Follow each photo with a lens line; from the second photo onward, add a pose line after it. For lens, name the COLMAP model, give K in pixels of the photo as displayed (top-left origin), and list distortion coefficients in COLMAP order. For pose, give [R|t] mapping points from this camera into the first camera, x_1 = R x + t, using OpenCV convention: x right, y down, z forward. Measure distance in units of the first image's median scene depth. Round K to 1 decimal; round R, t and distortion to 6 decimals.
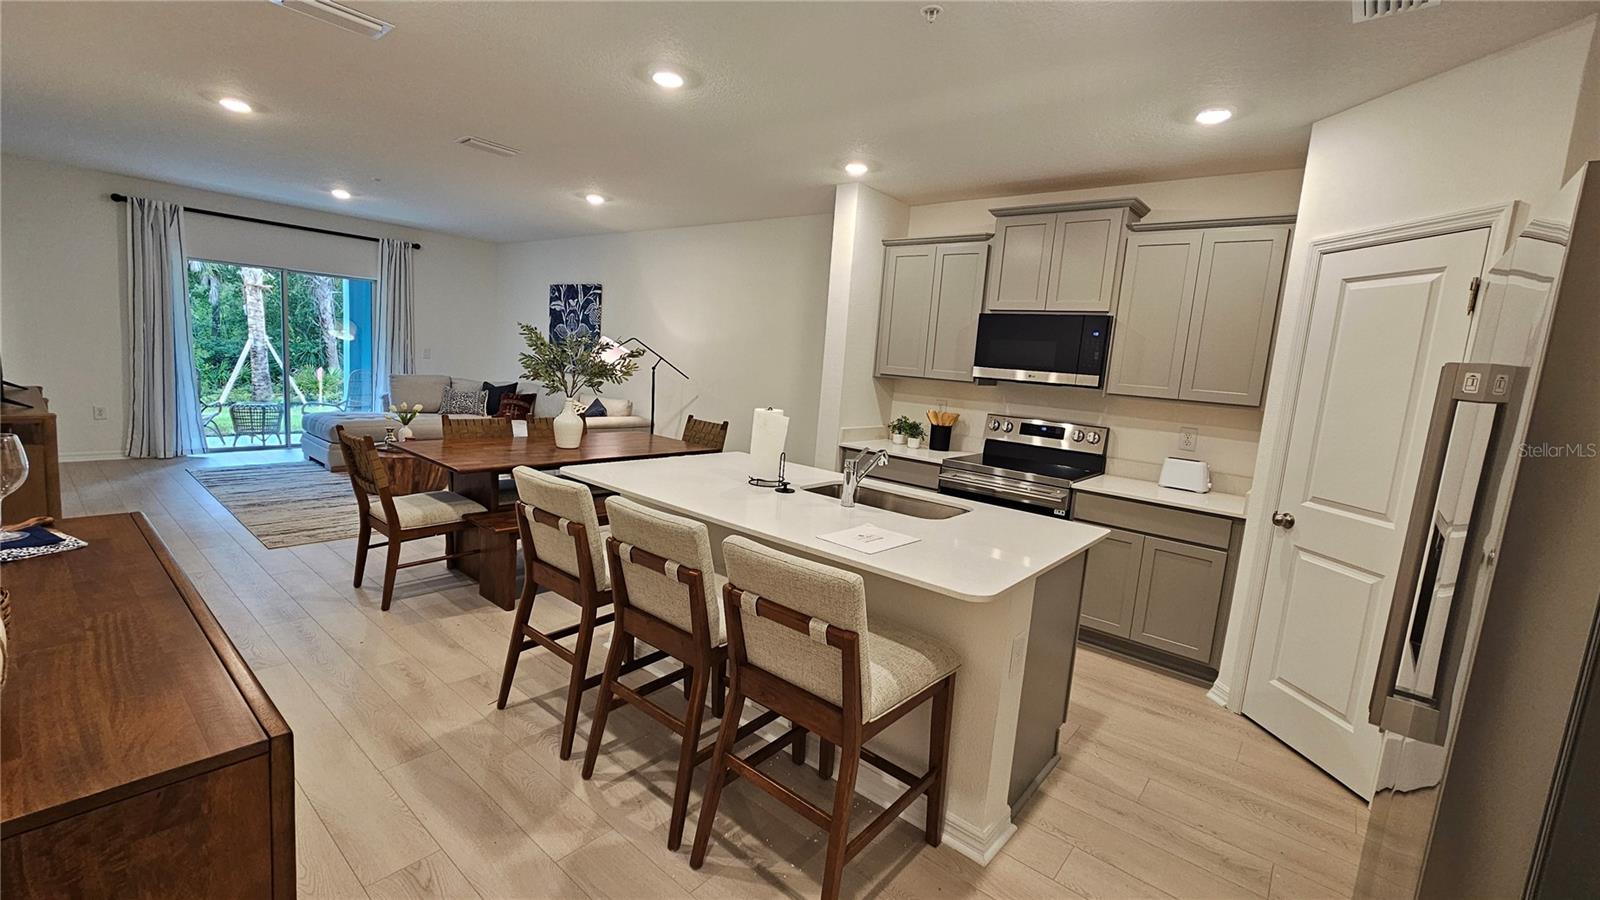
lens RADIAL K [[661.9, 0, 795.4], [0, 661.9, 444.2], [0, 0, 1]] dist [0.001395, 0.000212]
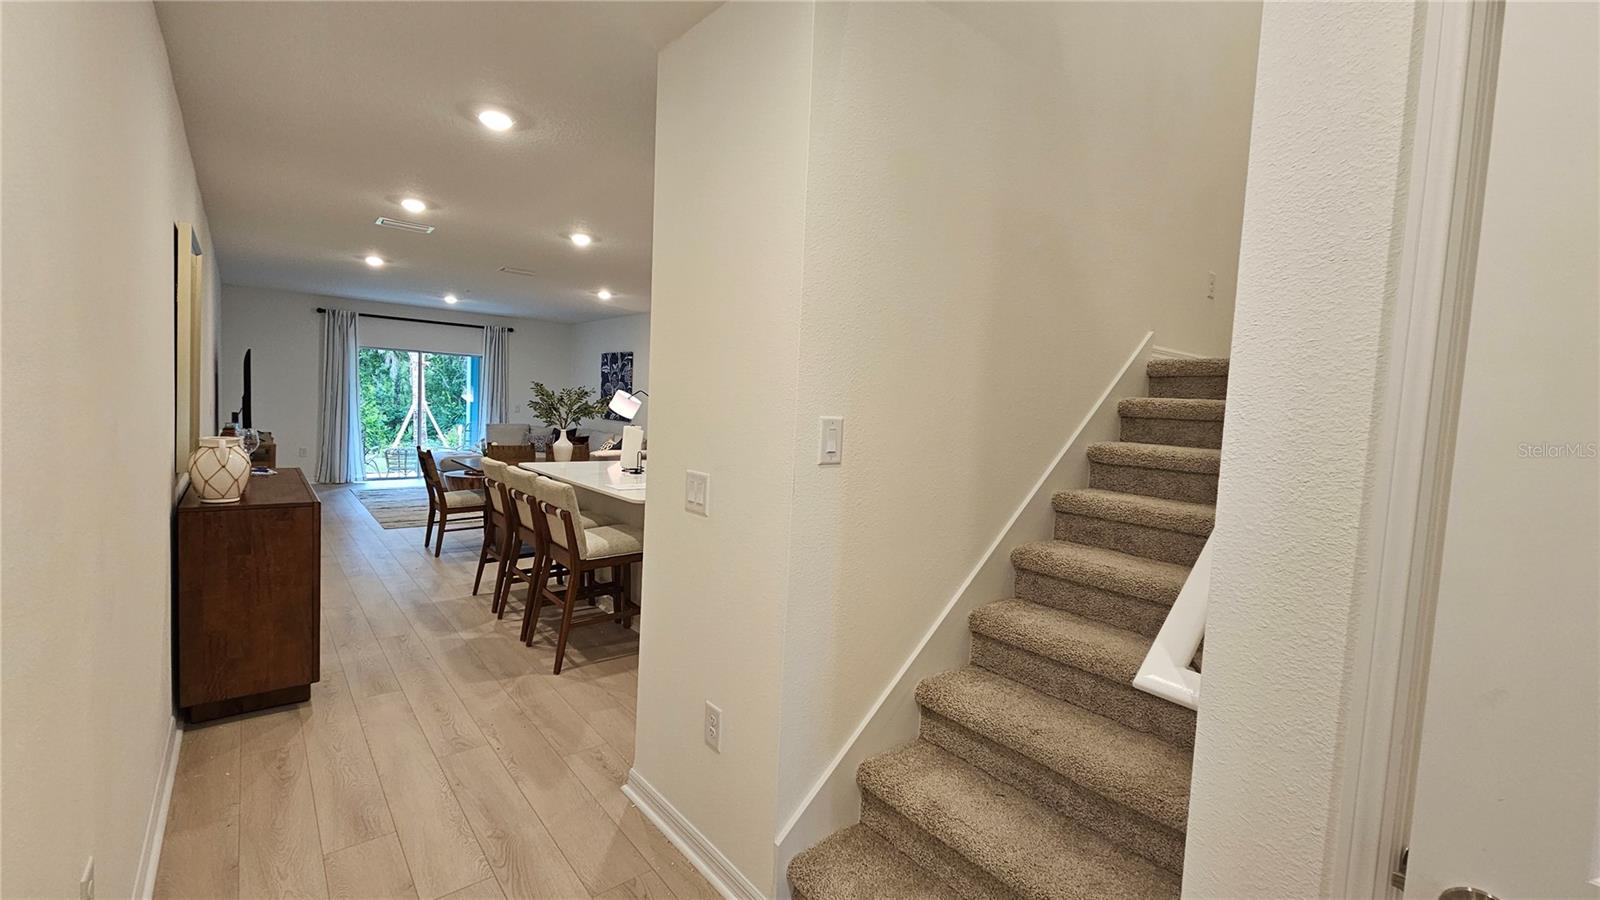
lens RADIAL K [[658.4, 0, 793.6], [0, 658.4, 447.1], [0, 0, 1]] dist [0.000523, -0.000046]
pose [[0.983642, -0.017016, -0.179331, 0.306035], [0.002987, 0.996933, -0.078207, 0.061452], [0.180112, 0.076392, 0.980675, -0.257714]]
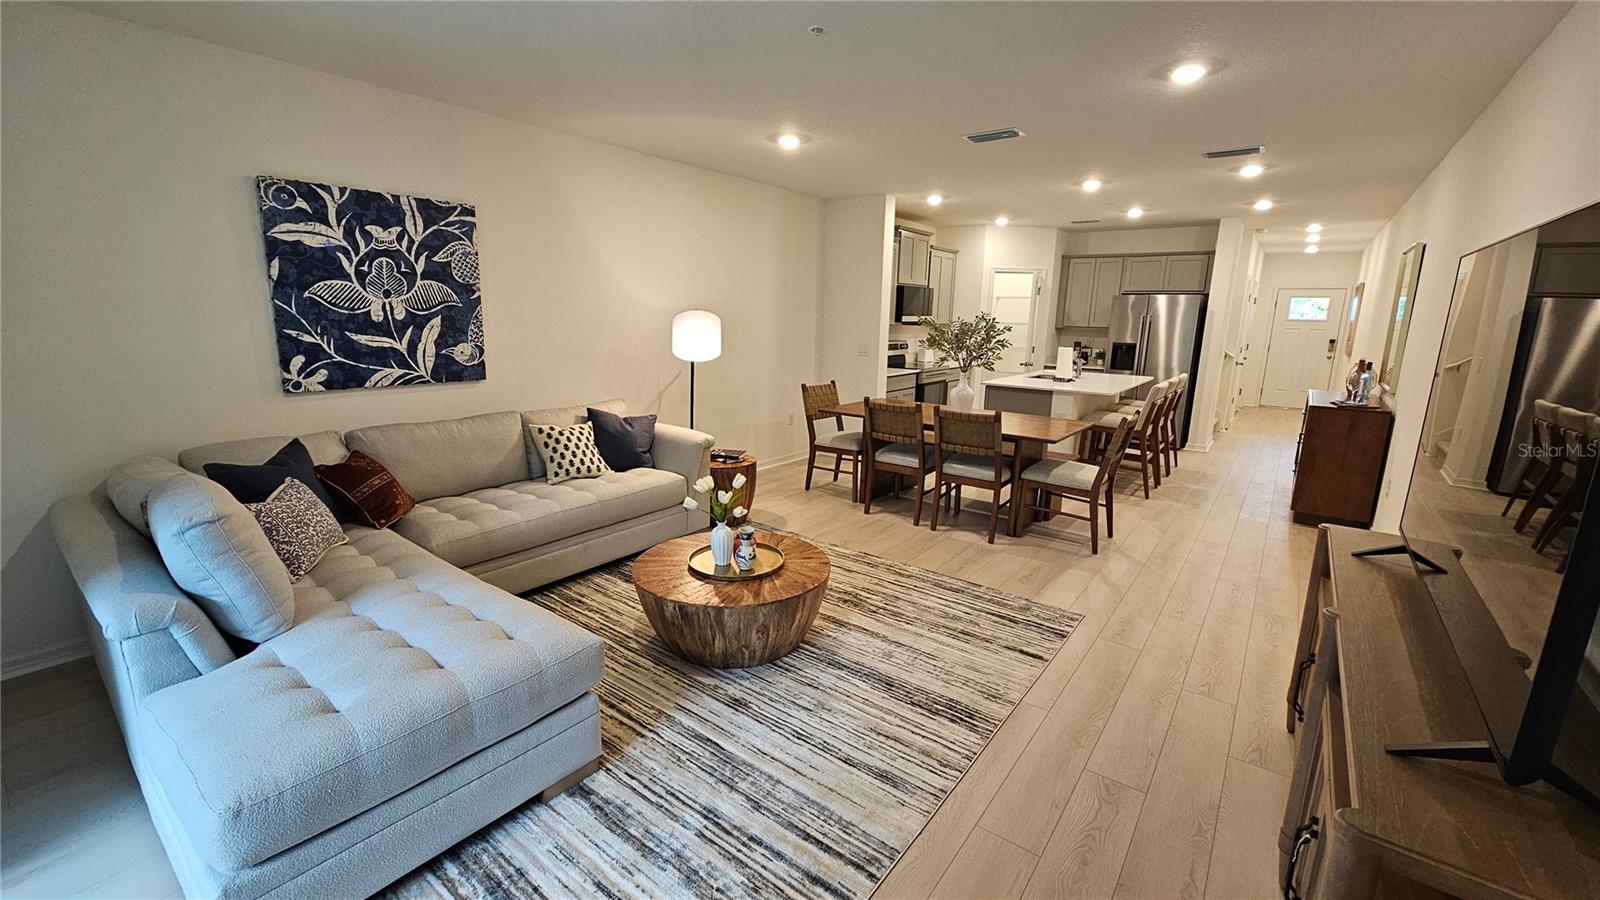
lens RADIAL K [[658.4, 0, 793.6], [0, 658.4, 447.1], [0, 0, 1]] dist [0.000523, -0.000046]
pose [[-0.045658, -0.281547, 0.958461, -1.036266], [0.105195, 0.952772, 0.284887, -0.216598], [-0.993403, 0.113832, -0.013884, 0.927296]]
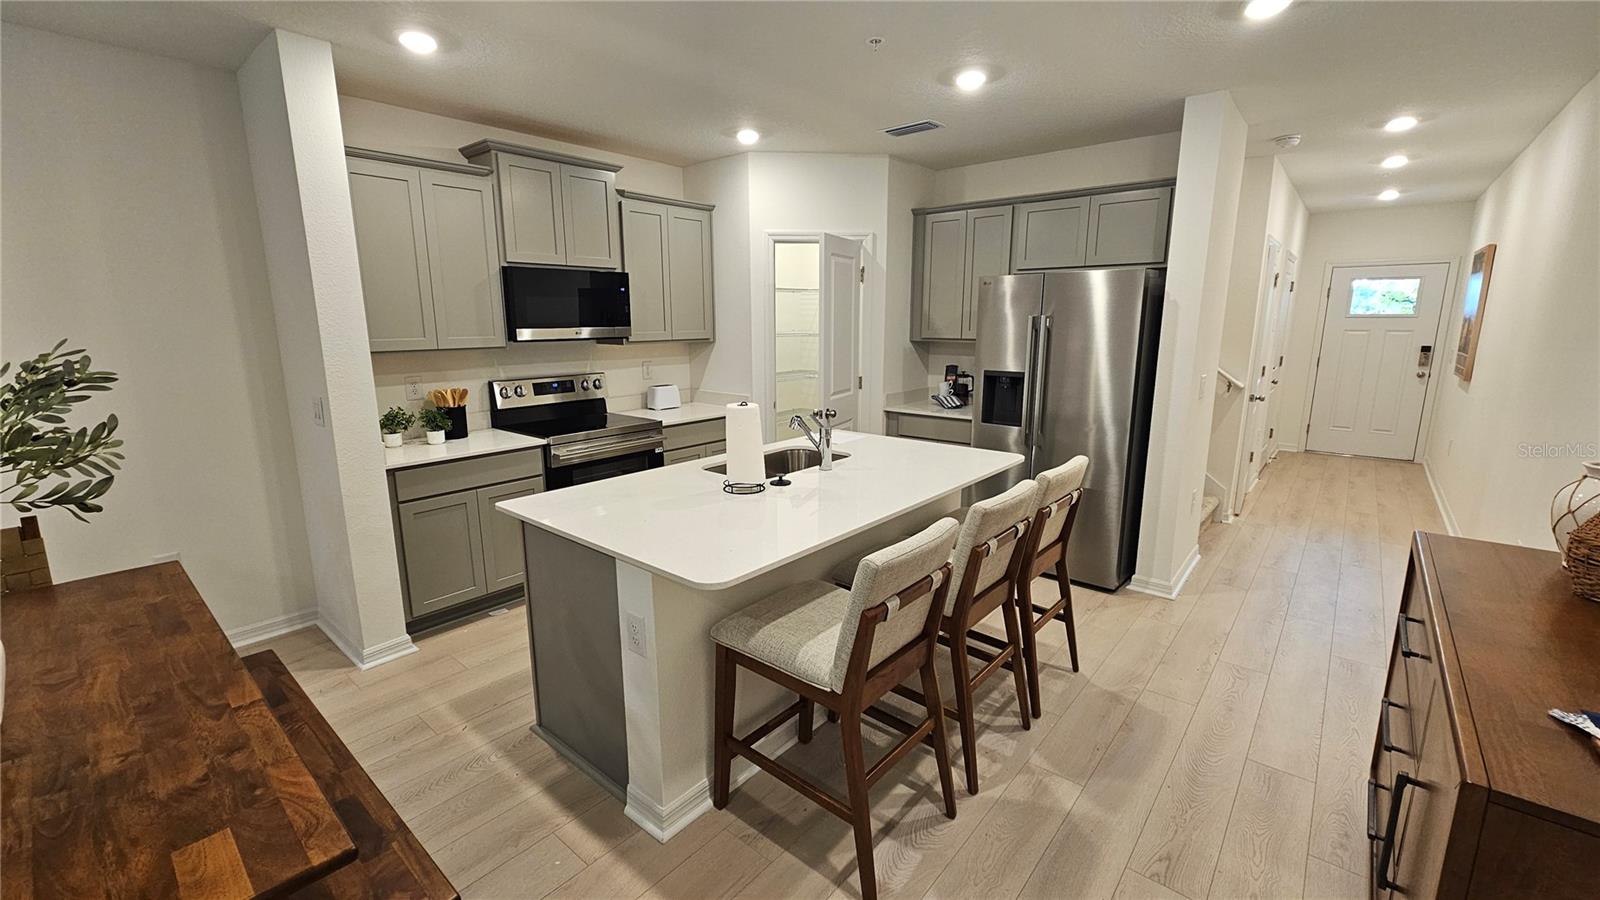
lens RADIAL K [[658.4, 0, 793.6], [0, 658.4, 447.1], [0, 0, 1]] dist [0.000523, -0.000046]
pose [[0.009912, -0.268489, 0.963232, -0.407540], [0.134772, 0.954849, 0.264765, -0.101049], [-0.990827, 0.127192, 0.045649, 0.420743]]
